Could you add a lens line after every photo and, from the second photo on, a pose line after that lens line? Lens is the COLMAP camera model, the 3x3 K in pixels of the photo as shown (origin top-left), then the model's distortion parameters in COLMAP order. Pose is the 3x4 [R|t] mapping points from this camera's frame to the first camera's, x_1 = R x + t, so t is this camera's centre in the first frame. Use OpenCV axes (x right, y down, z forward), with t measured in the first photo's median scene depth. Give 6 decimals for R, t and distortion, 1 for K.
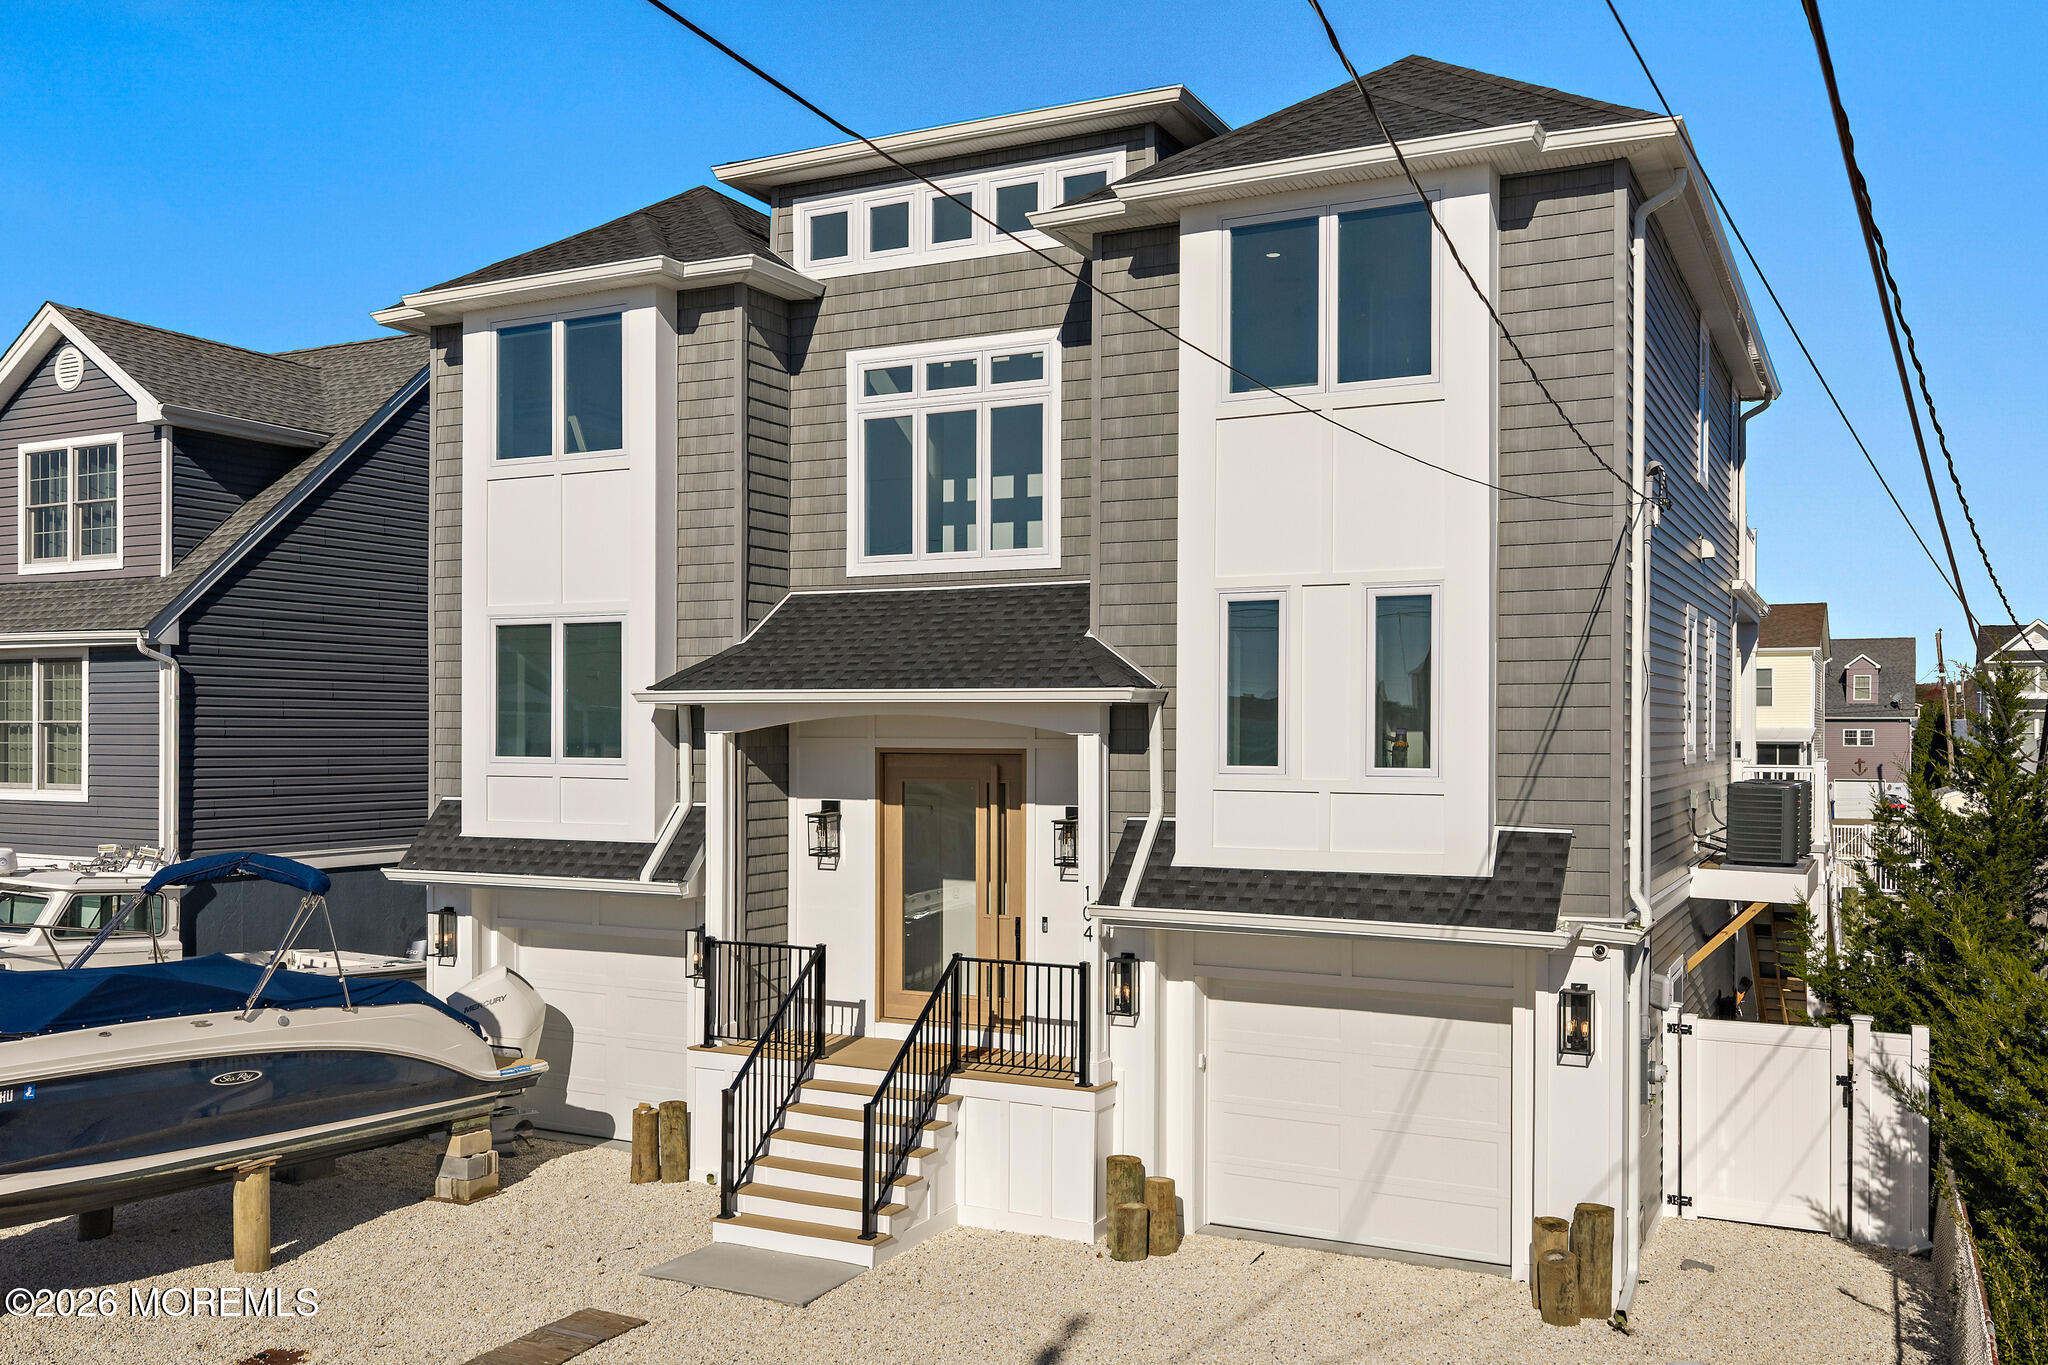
lens RADIAL K [[1720.3, 0, 1045.9], [0, 1720.3, 707.1], [0, 0, 1]] dist [0.029362, -0.039306]
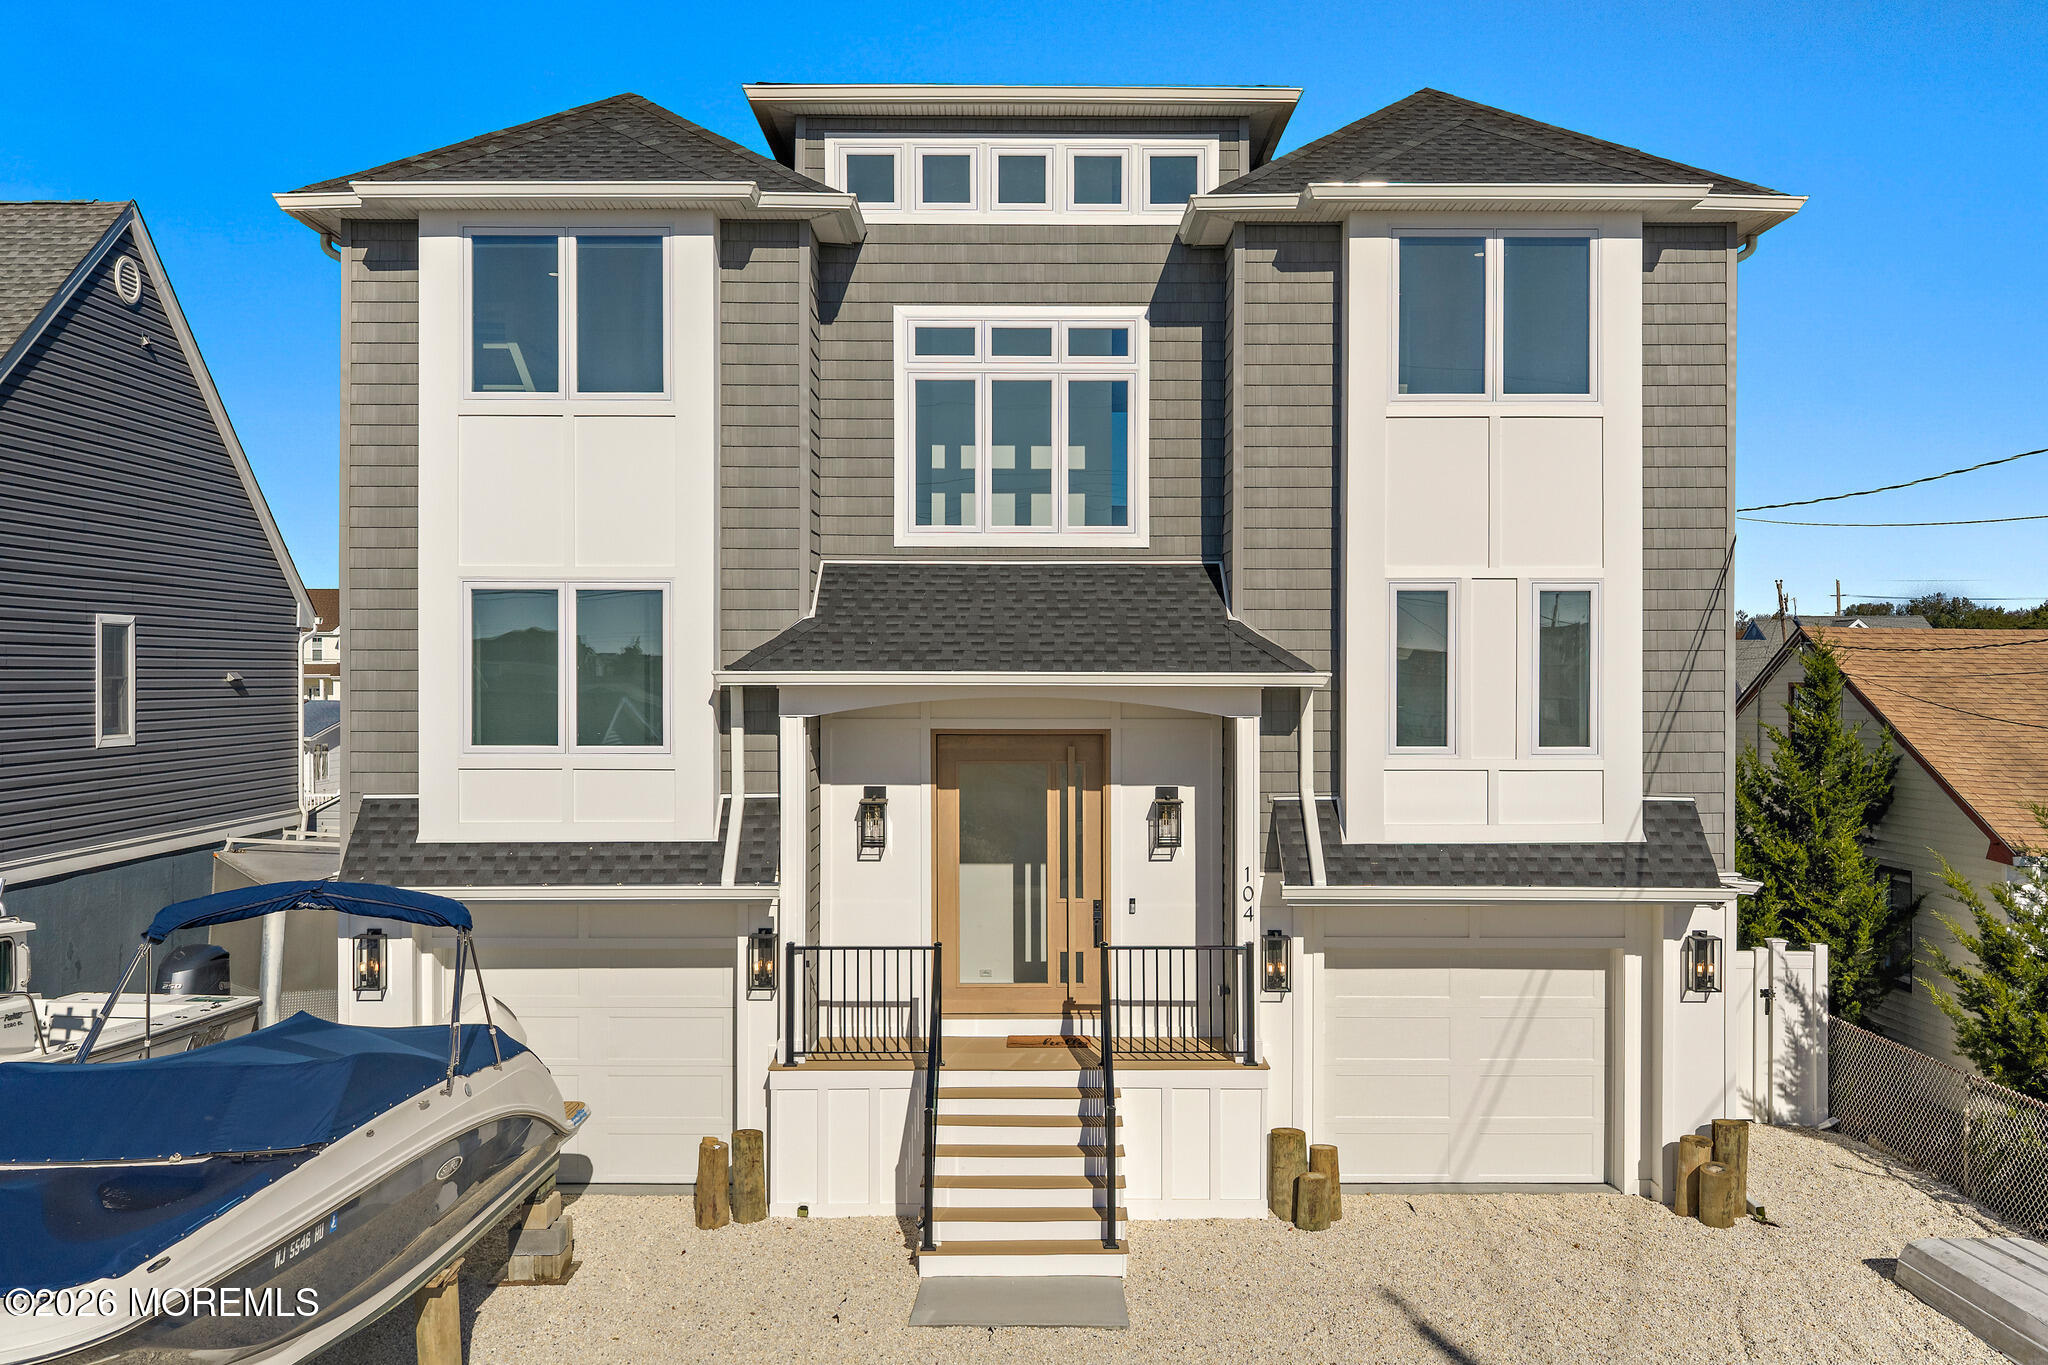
lens RADIAL K [[1668.4, 0, 1042.4], [0, 1668.4, 673.1], [0, 0, 1]] dist [0.012520, -0.018871]
pose [[0.888420, 0.002726, 0.459024, -0.489397], [-0.004591, 0.999985, 0.002946, -0.011083], [-0.459009, -0.004724, 0.888419, 0.170407]]
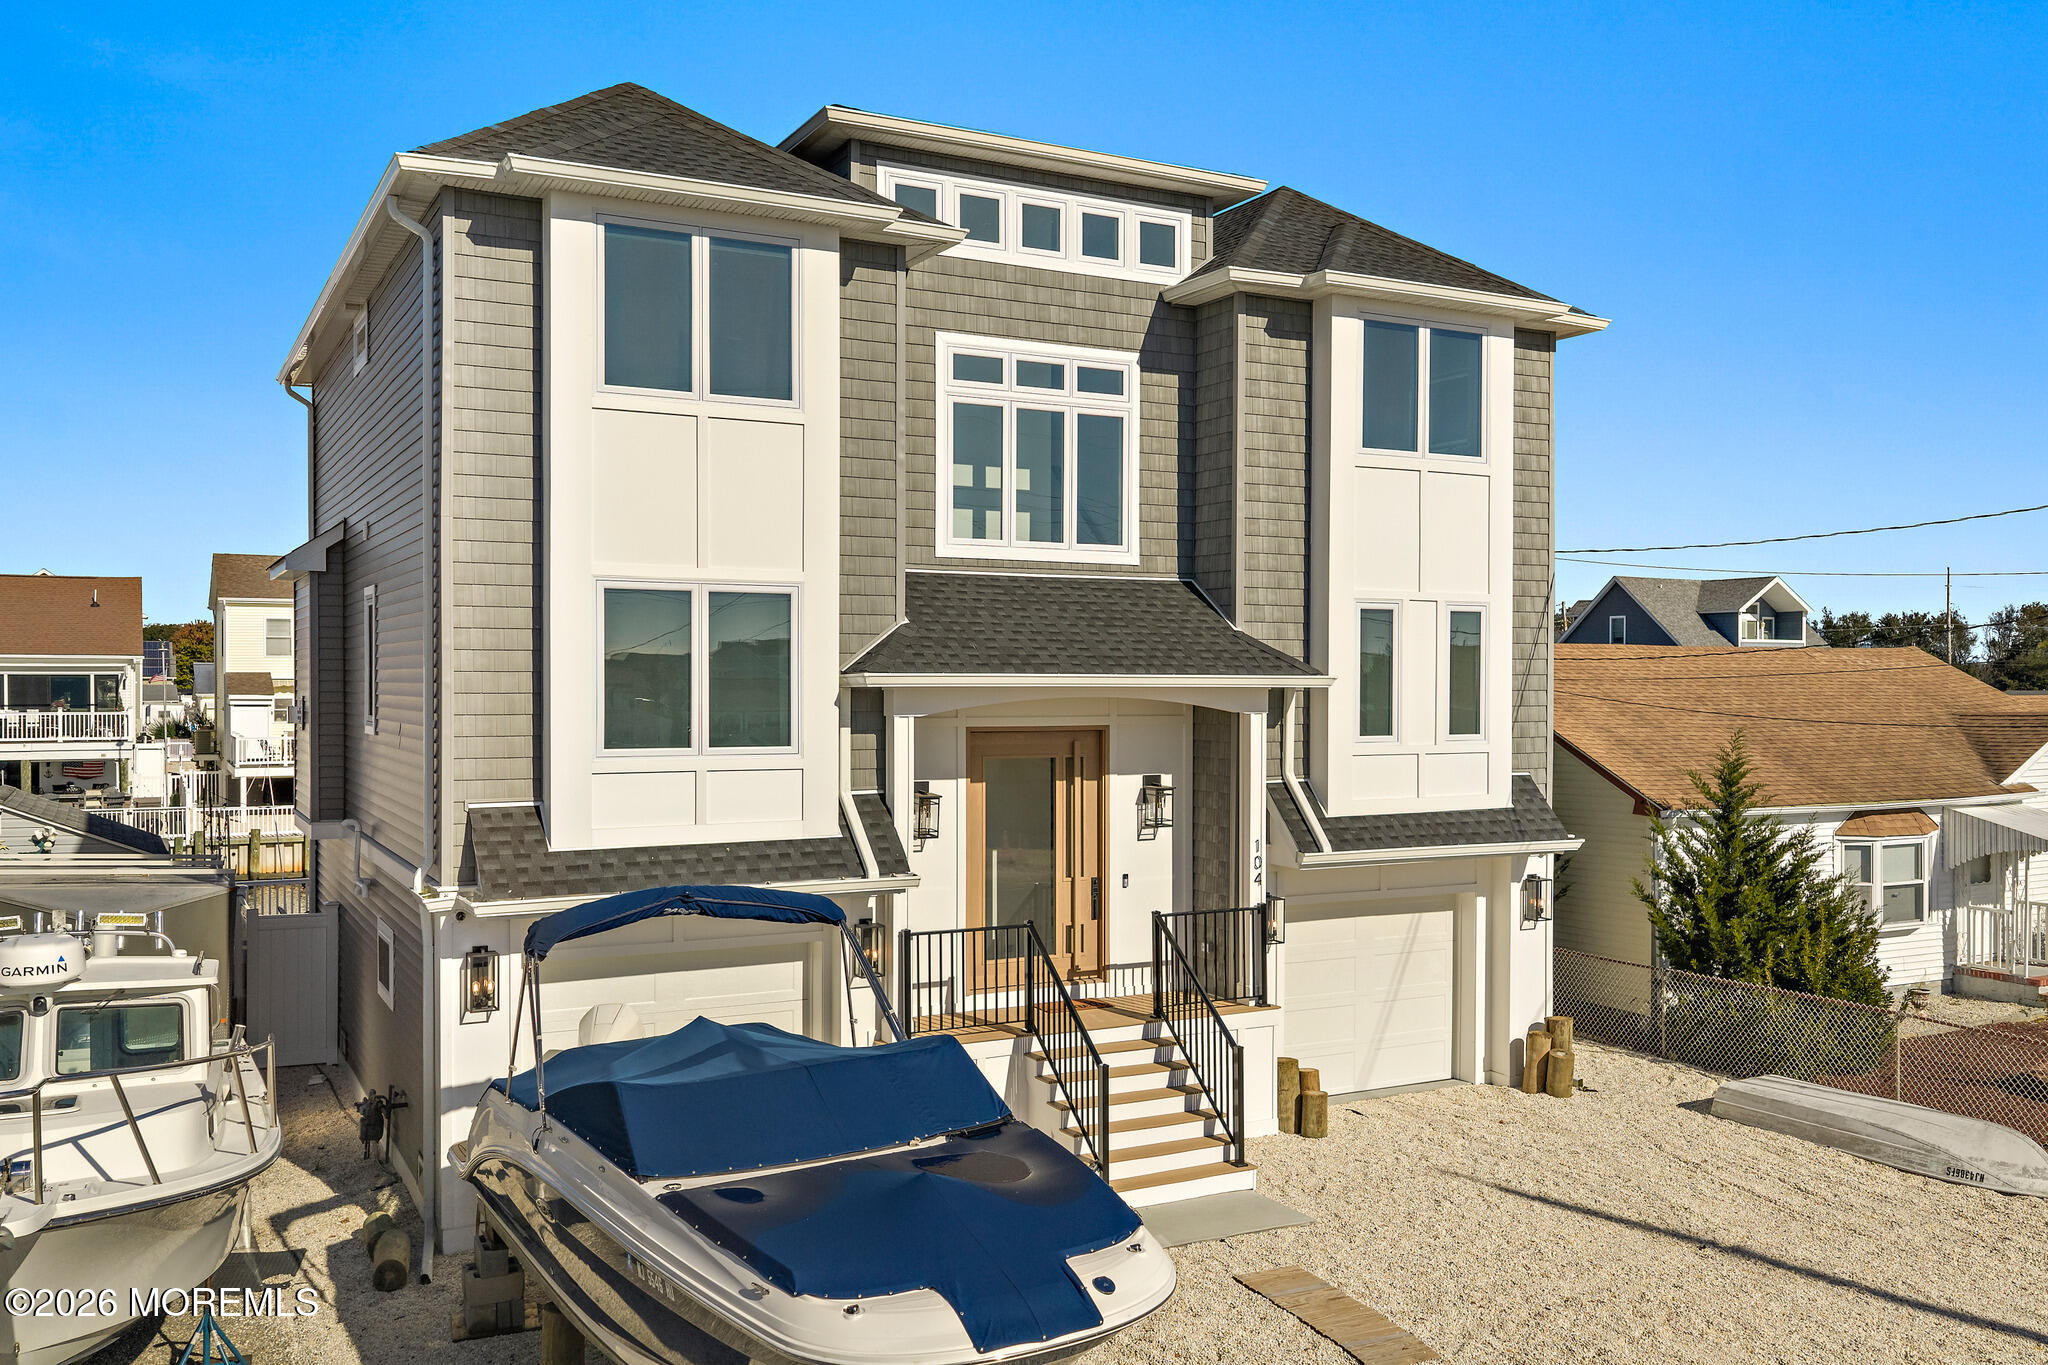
lens RADIAL K [[1668.4, 0, 1041.1], [0, 1668.4, 678.8], [0, 0, 1]] dist [0.012520, -0.018871]
pose [[0.579201, 0.000389, 0.815184, -0.925651], [-0.009656, 0.999933, 0.006384, -0.012759], [-0.815127, -0.011569, 0.579166, 0.415777]]
